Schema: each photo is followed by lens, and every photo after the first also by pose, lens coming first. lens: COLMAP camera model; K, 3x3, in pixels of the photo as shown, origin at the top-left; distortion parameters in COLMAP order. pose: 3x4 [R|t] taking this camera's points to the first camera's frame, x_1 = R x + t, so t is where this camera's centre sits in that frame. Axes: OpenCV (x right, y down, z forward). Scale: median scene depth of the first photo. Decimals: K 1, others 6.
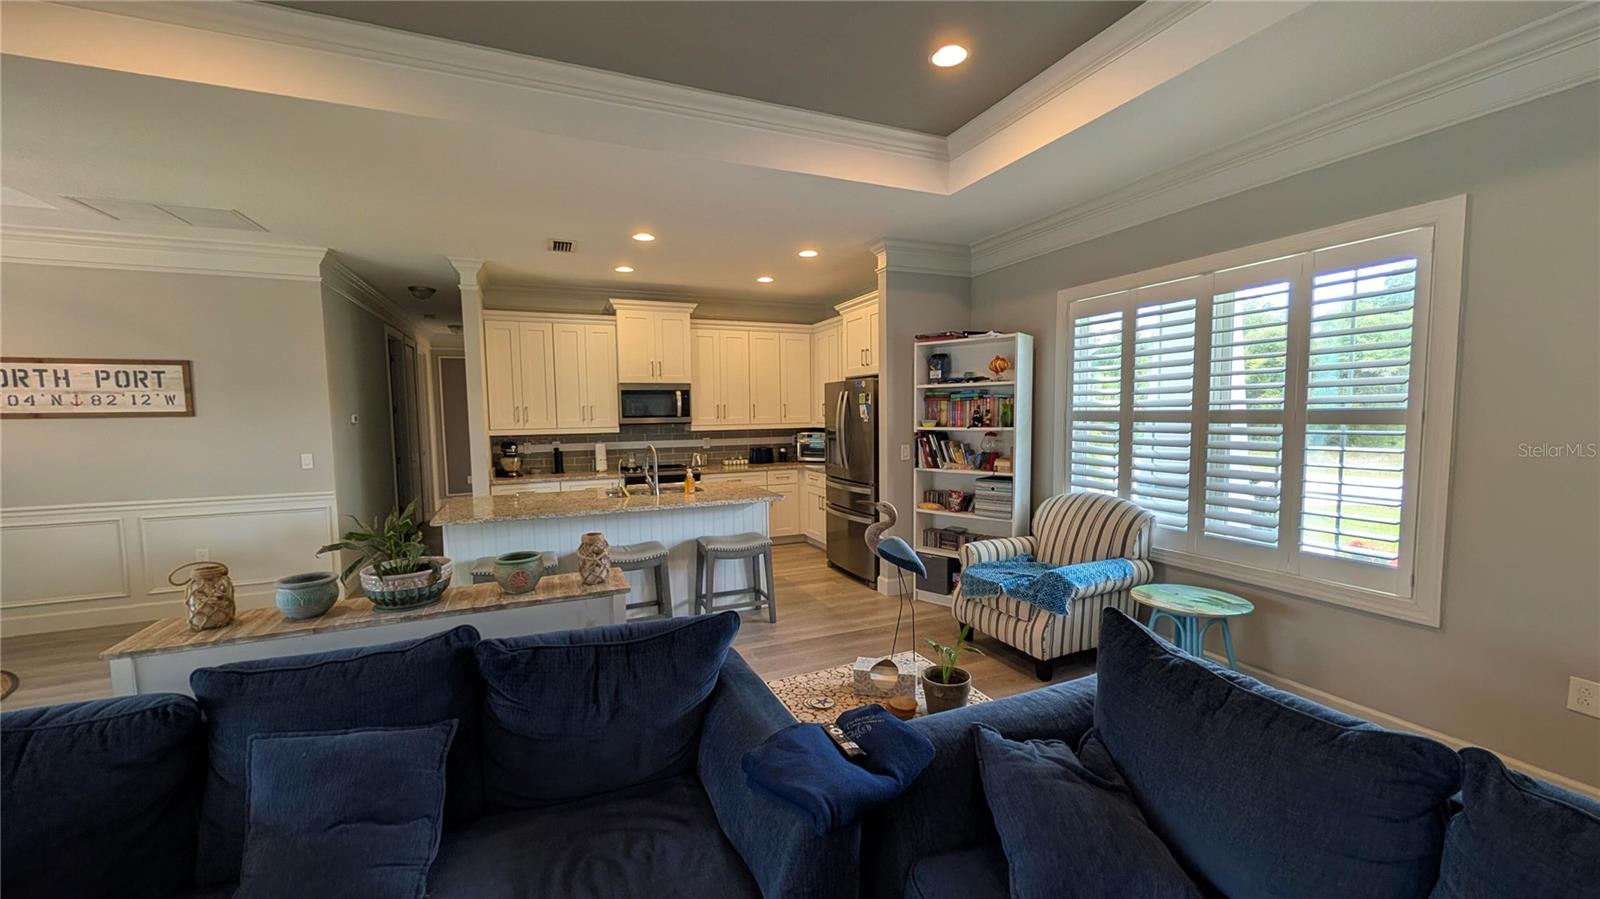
lens RADIAL K [[604.0, 0, 800.0], [0, 604.0, 449.5], [0, 0, 1]] dist [0.000168, -0.000038]
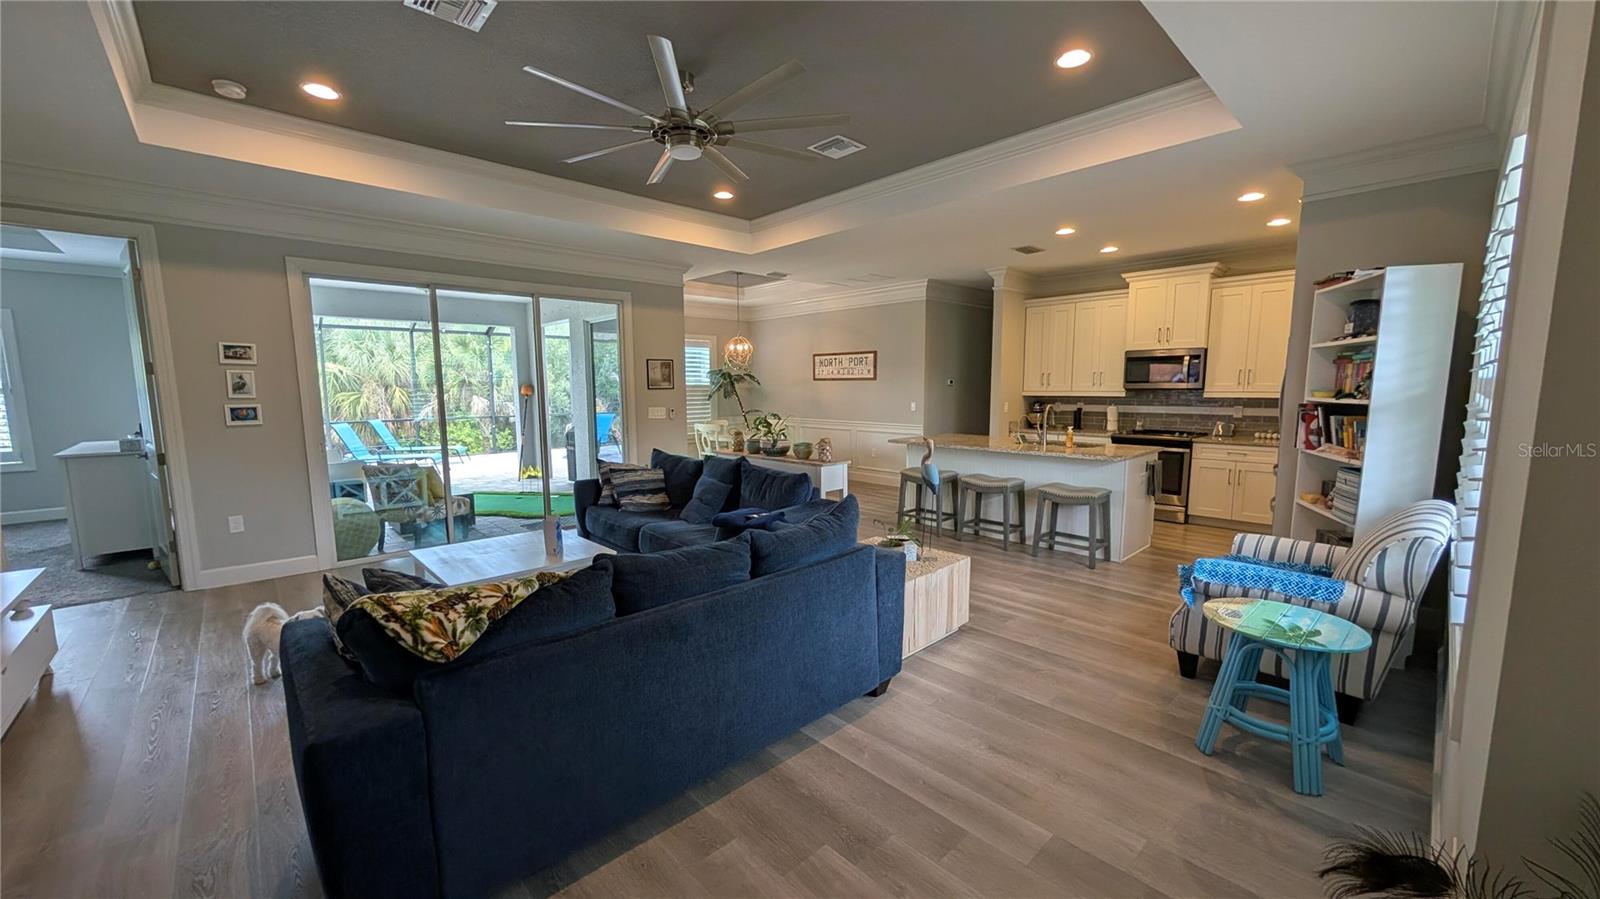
lens RADIAL K [[604.0, 0, 800.0], [0, 604.0, 449.5], [0, 0, 1]] dist [0.000168, -0.000038]
pose [[0.352730, 0.110733, -0.929150, 0.531845], [-0.056431, 0.993683, 0.097001, -0.006021], [0.934022, 0.018218, 0.356751, 0.066886]]
